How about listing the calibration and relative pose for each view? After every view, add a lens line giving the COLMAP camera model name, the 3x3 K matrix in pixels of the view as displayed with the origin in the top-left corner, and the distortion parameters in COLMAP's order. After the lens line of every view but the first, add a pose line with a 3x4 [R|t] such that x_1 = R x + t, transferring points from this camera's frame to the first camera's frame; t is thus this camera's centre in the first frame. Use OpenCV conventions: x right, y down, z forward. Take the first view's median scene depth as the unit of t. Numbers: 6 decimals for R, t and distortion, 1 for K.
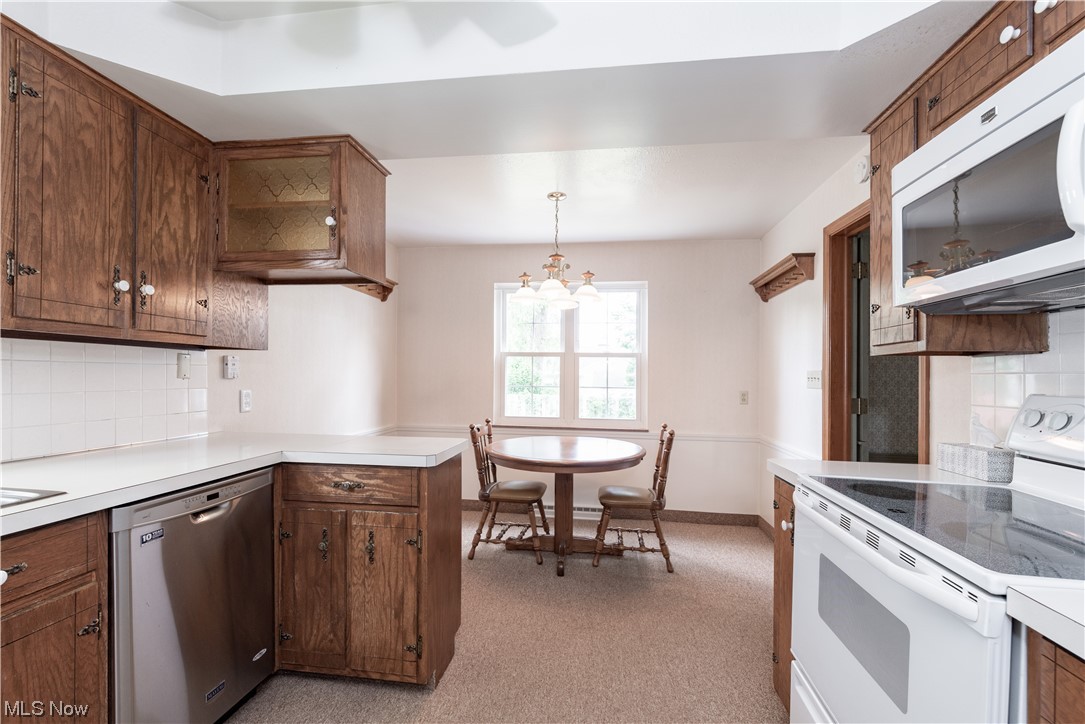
lens RADIAL K [[469.8, 0, 536.0], [0, 469.8, 367.7], [0, 0, 1]] dist [0.000246, -0.000264]
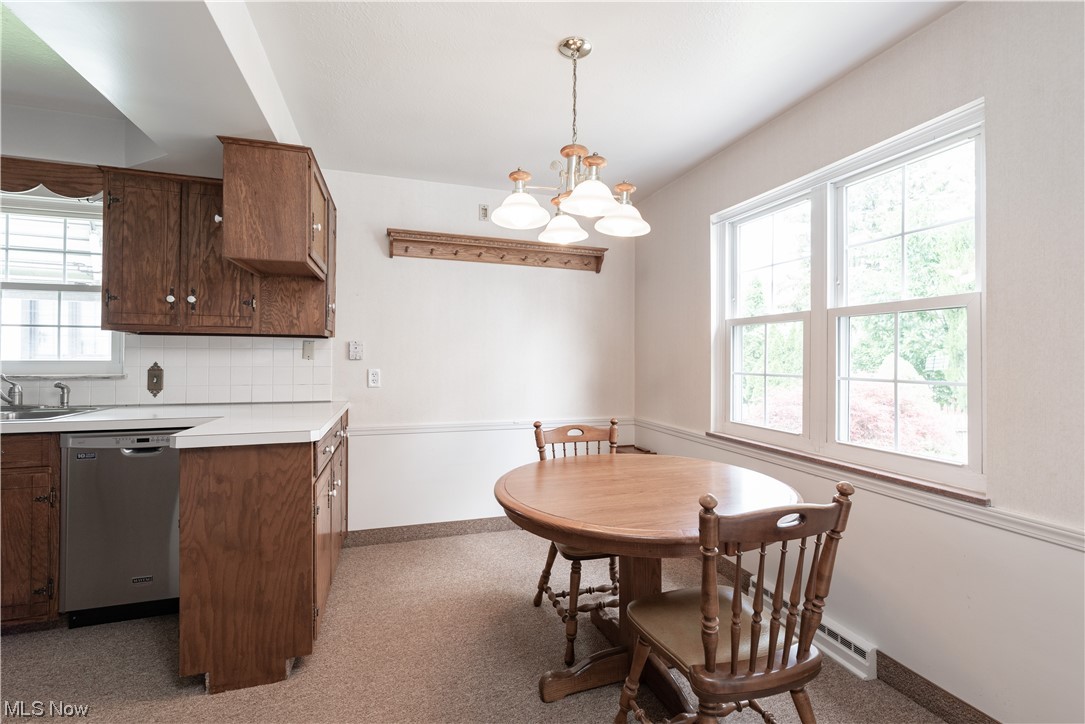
lens RADIAL K [[469.8, 0, 544.2], [0, 469.8, 351.2], [0, 0, 1]] dist [0.000246, -0.000264]
pose [[0.449185, -0.021501, -0.893180, 1.119370], [0.014878, 0.999752, -0.016584, 0.047719], [0.893315, -0.005839, 0.449393, 1.442971]]
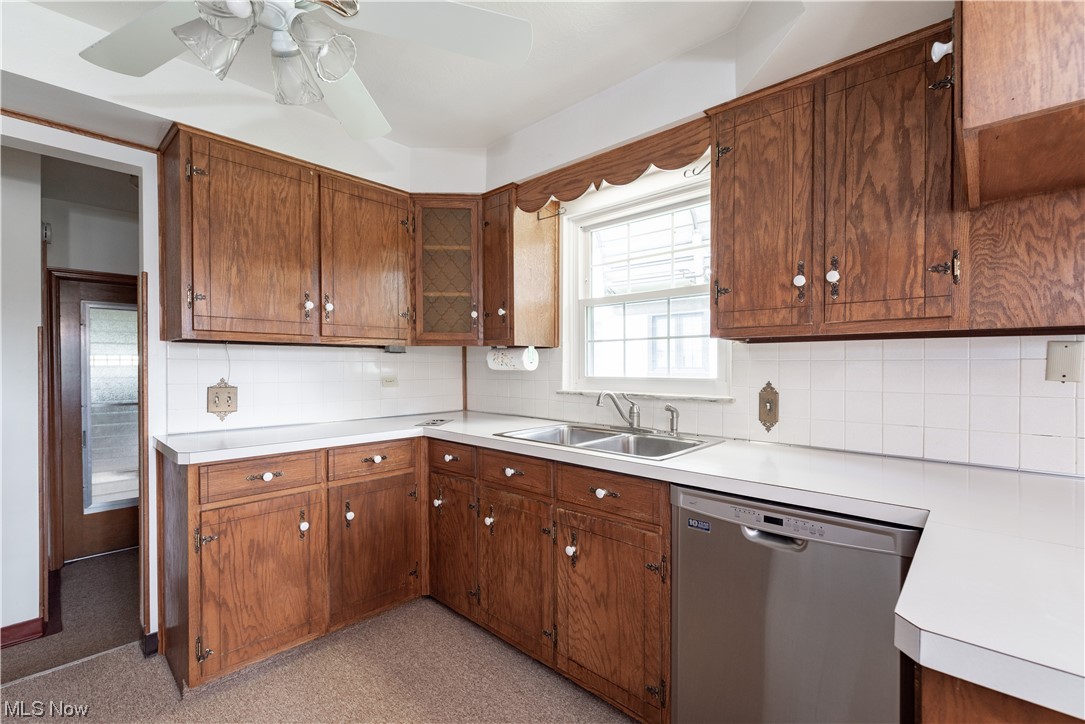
lens RADIAL K [[469.8, 0, 537.8], [0, 469.8, 373.5], [0, 0, 1]] dist [0.000246, -0.000264]
pose [[-0.572370, 0.001441, -0.819994, 0.225915], [0.006729, 0.999973, -0.002940, 0.015487], [0.819968, -0.007201, -0.572364, 1.134508]]
